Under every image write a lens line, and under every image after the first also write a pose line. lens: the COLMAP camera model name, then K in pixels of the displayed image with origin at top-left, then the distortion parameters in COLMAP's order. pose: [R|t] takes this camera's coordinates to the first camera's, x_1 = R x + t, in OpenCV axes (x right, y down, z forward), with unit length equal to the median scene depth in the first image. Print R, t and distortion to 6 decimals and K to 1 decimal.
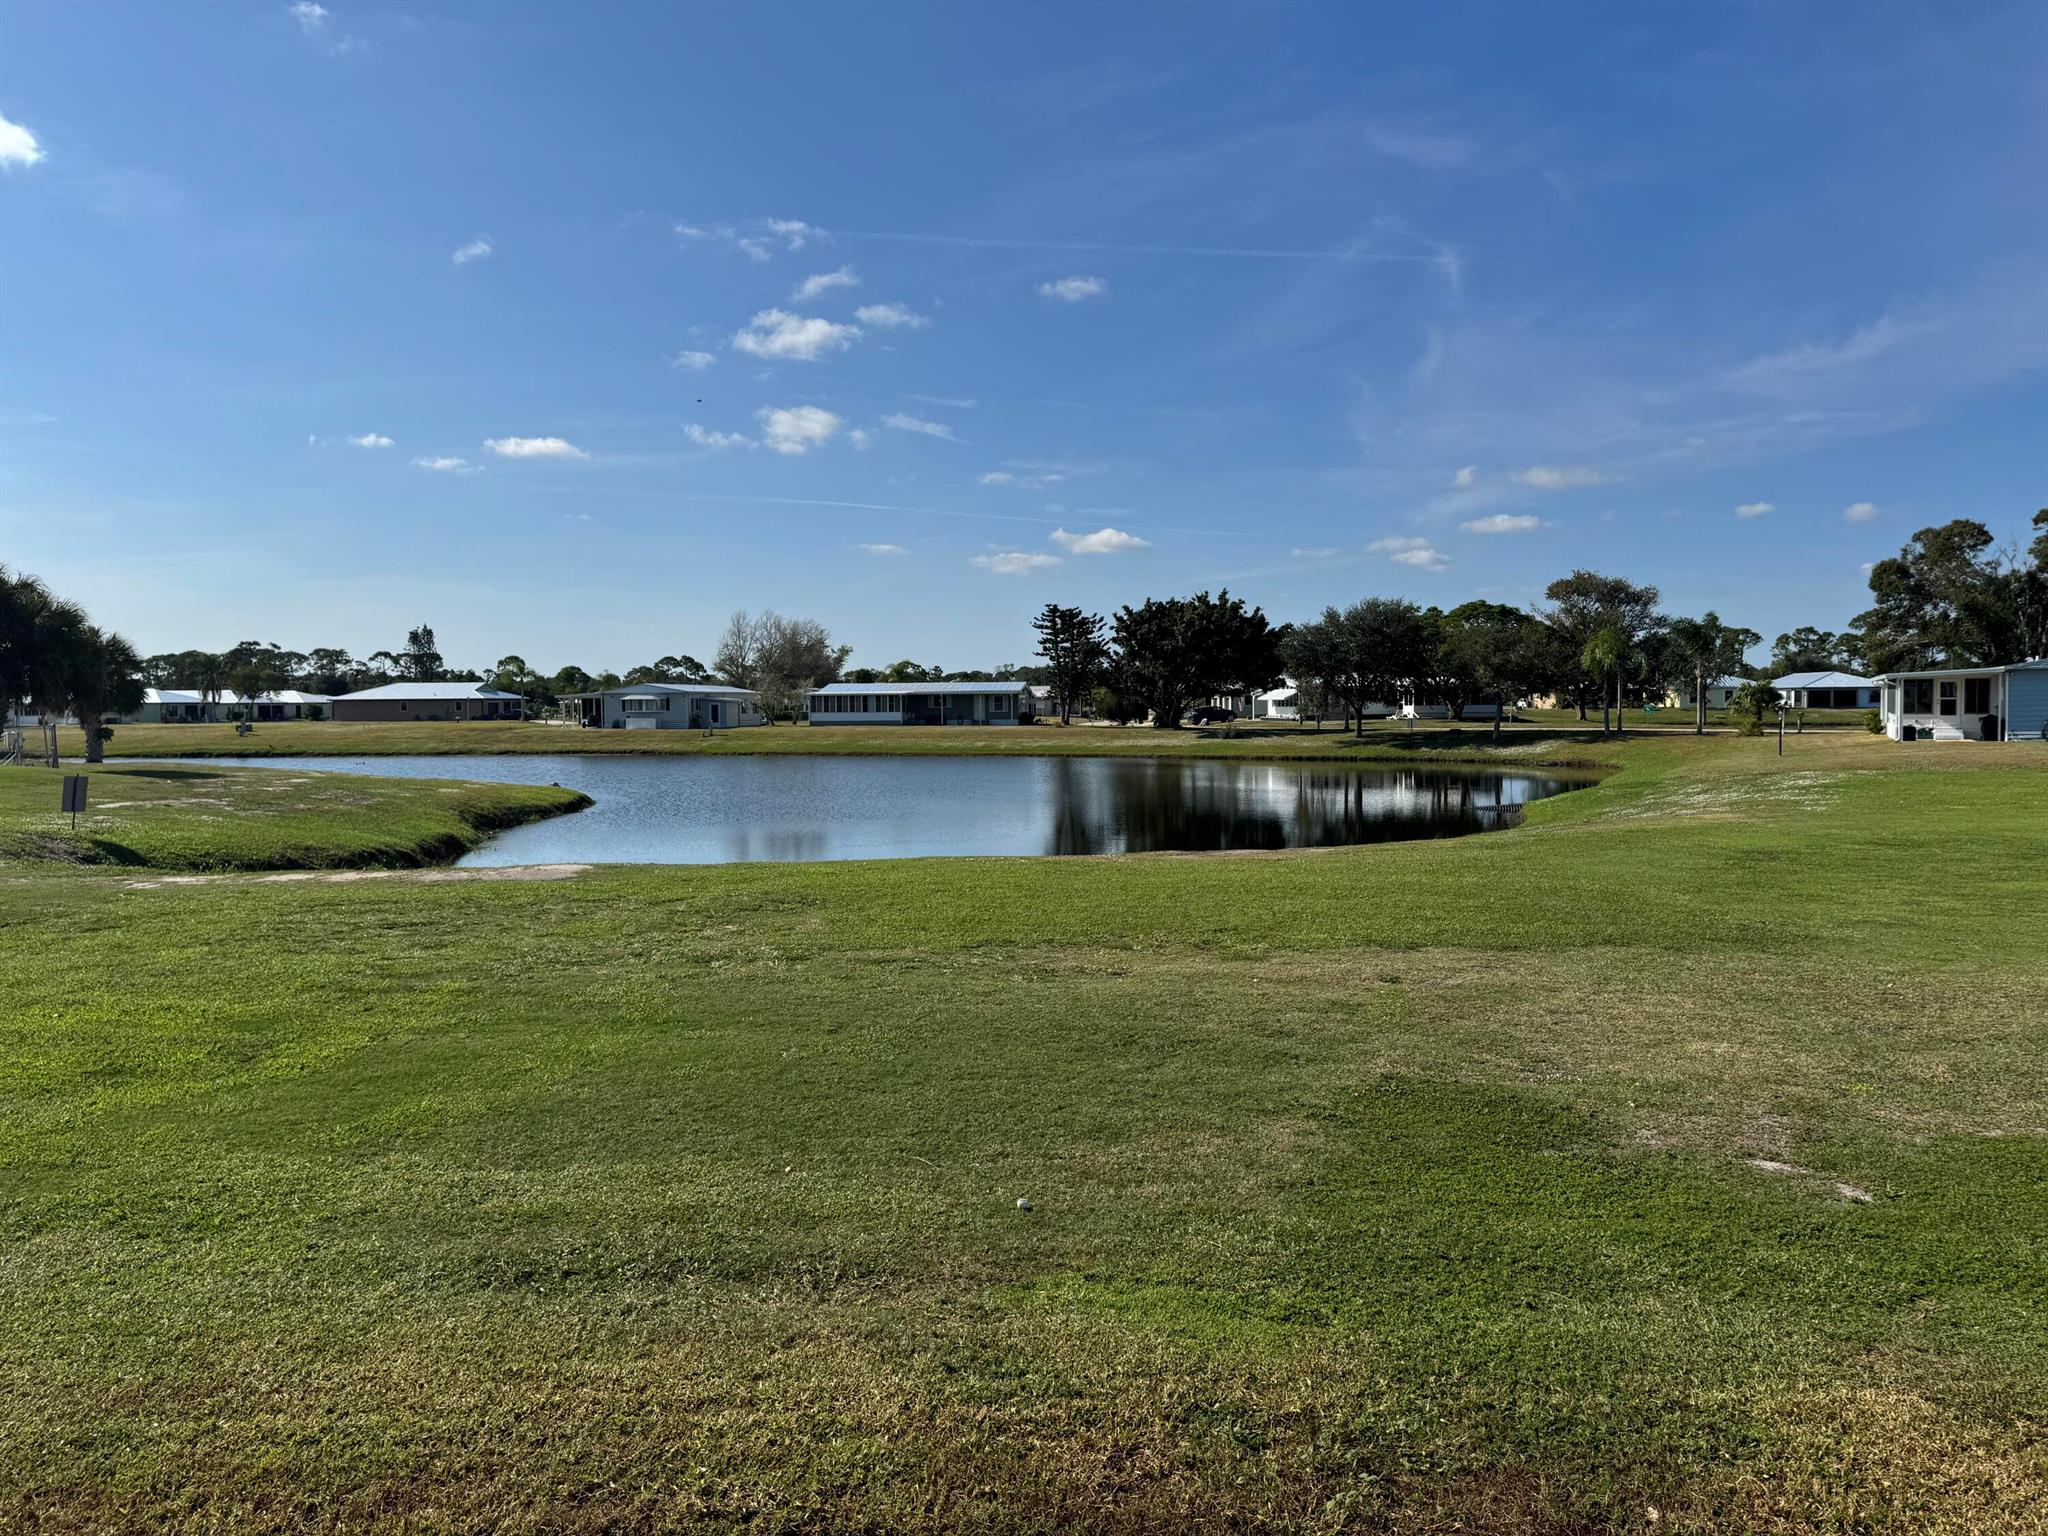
lens RADIAL K [[1484.4, 0, 972.0], [0, 1484.4, 739.2], [0, 0, 1]] dist [0.066302, -0.075820]
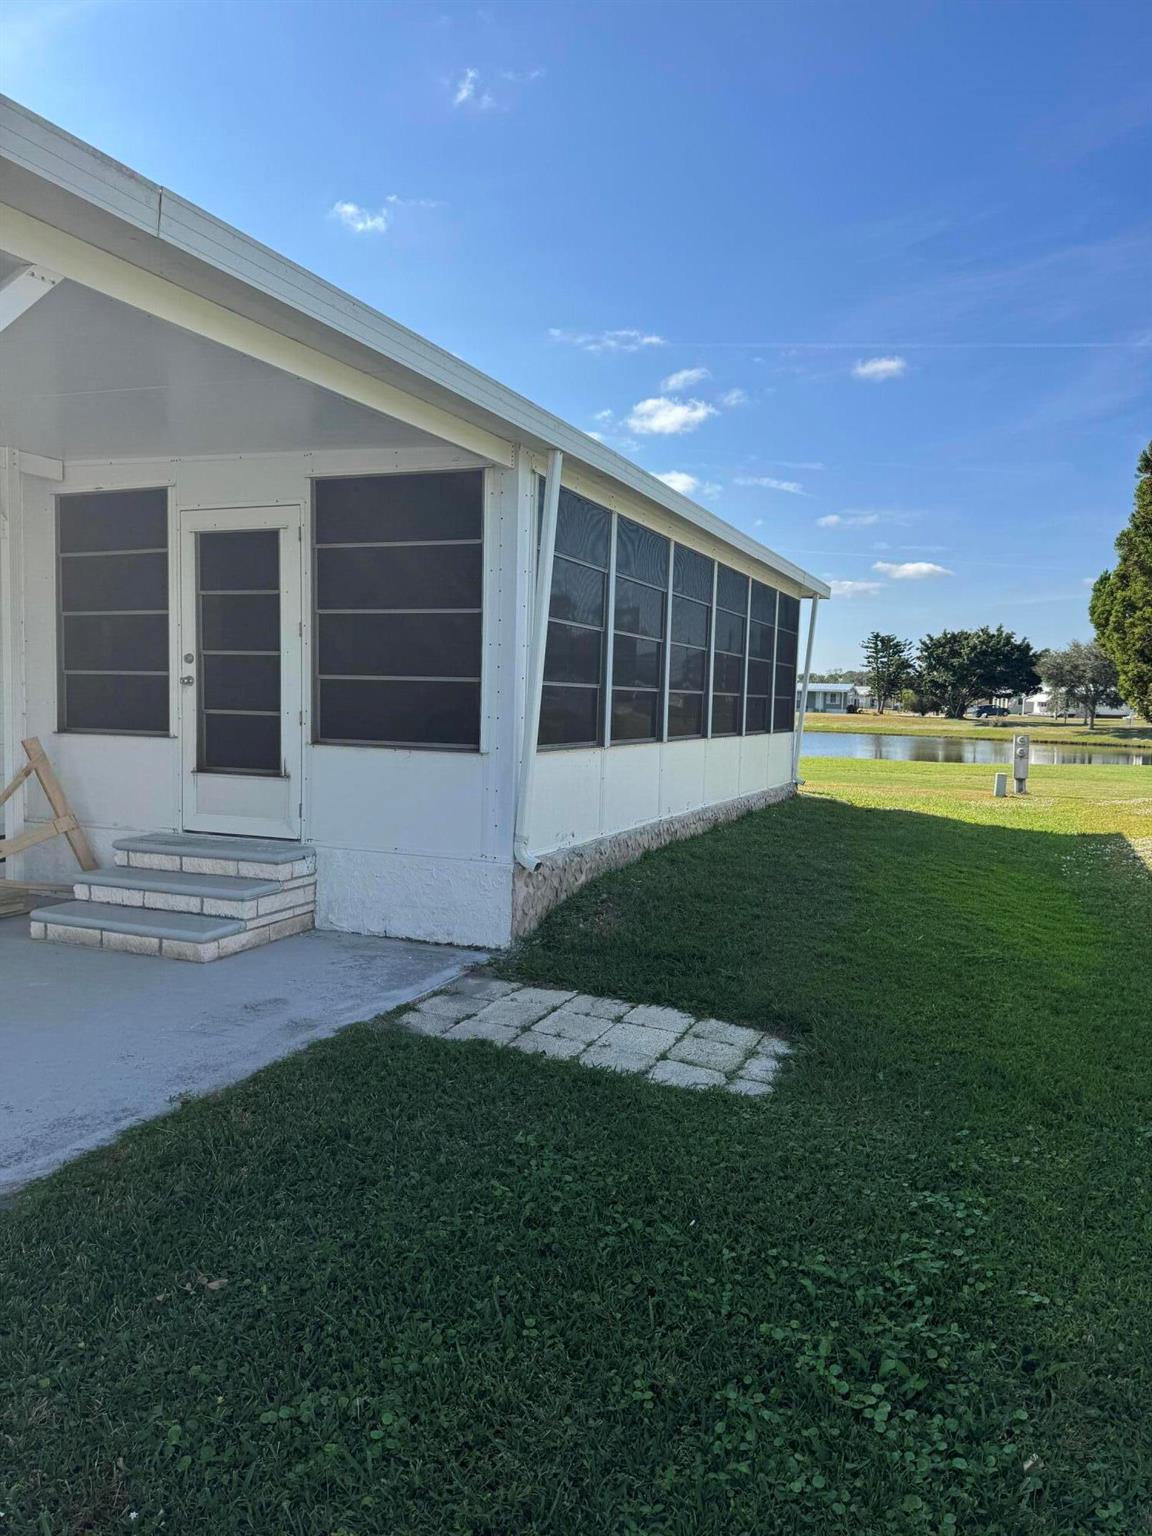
lens RADIAL K [[1113.3, 0, 537.6], [0, 1113.3, 774.5], [0, 0, 1]] dist [0.066302, -0.075820]
pose [[0.972221, 0.049240, -0.228828, -0.011243], [-0.038024, 0.997861, 0.053172, 0.004058], [0.230956, -0.042994, 0.972014, -0.170302]]
